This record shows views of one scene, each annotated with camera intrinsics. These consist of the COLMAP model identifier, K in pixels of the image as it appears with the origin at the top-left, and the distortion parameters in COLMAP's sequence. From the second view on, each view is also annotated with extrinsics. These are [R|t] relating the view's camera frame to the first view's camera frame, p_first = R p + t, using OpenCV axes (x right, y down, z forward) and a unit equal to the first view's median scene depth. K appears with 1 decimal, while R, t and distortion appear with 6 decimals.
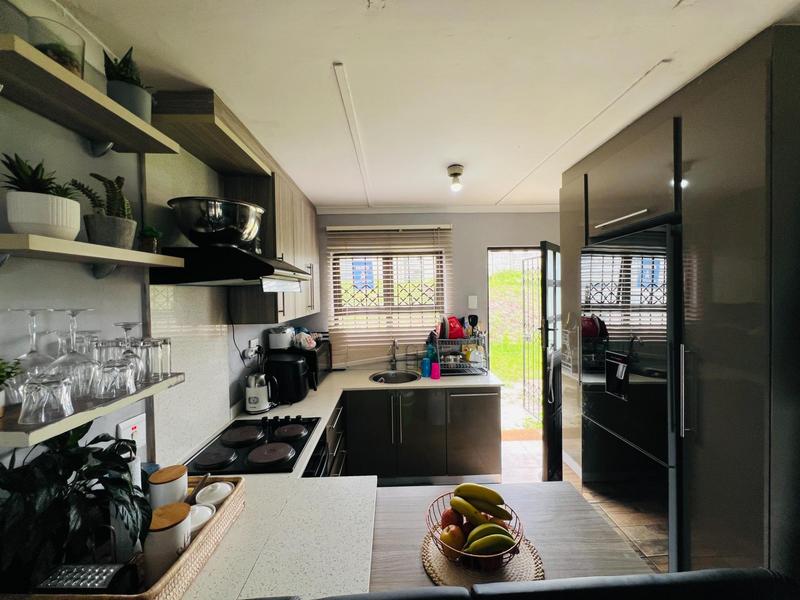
lens RADIAL K [[319.2, 0, 400.0], [0, 319.2, 300.0], [0, 0, 1]] dist [-0.003137, 0.000262]
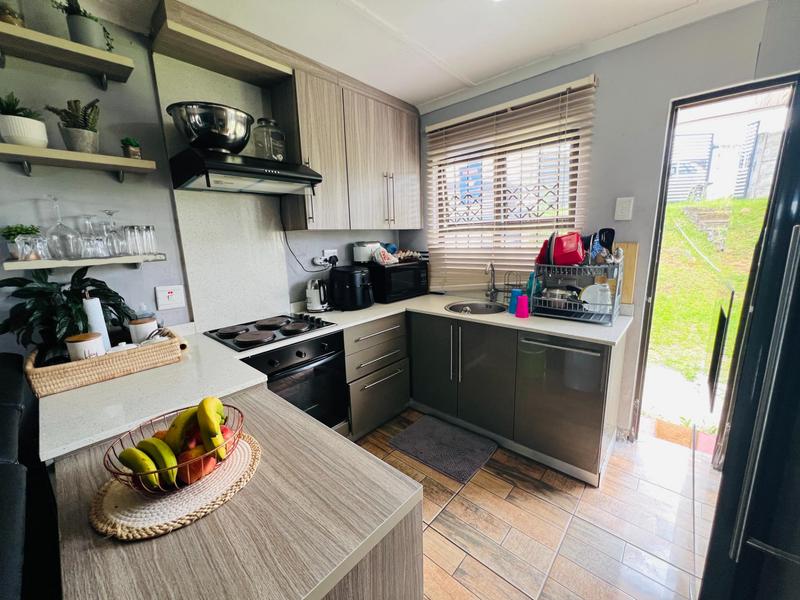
lens RADIAL K [[319.2, 0, 400.0], [0, 319.2, 300.0], [0, 0, 1]] dist [-0.003137, 0.000262]
pose [[0.727711, 0.131257, -0.673208, 0.561980], [-0.000279, 0.981575, 0.191078, 0.098919], [0.685884, -0.138862, 0.714339, 0.422394]]
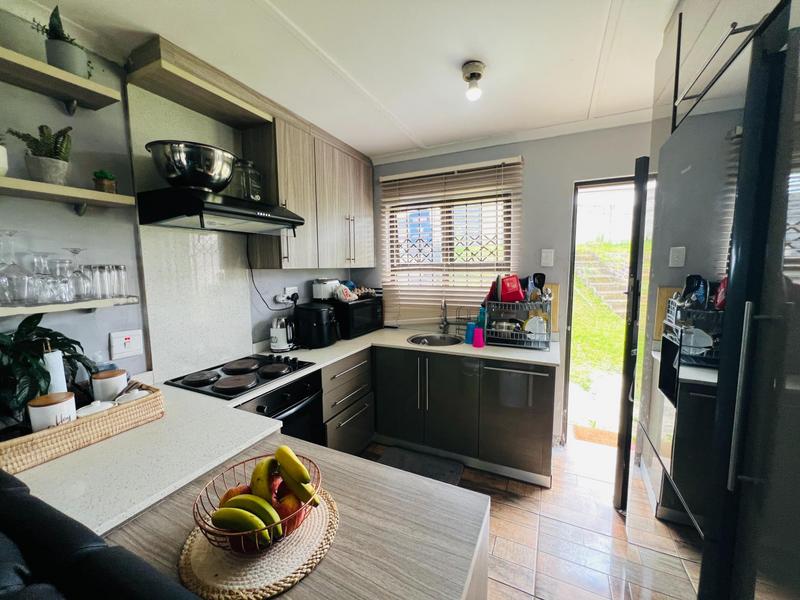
lens RADIAL K [[319.2, 0, 400.0], [0, 319.2, 300.0], [0, 0, 1]] dist [-0.003137, 0.000262]
pose [[0.888722, 0.060425, -0.454446, 0.433344], [-0.018874, 0.995258, 0.095422, 0.067094], [0.458057, -0.076227, 0.885648, 0.241183]]
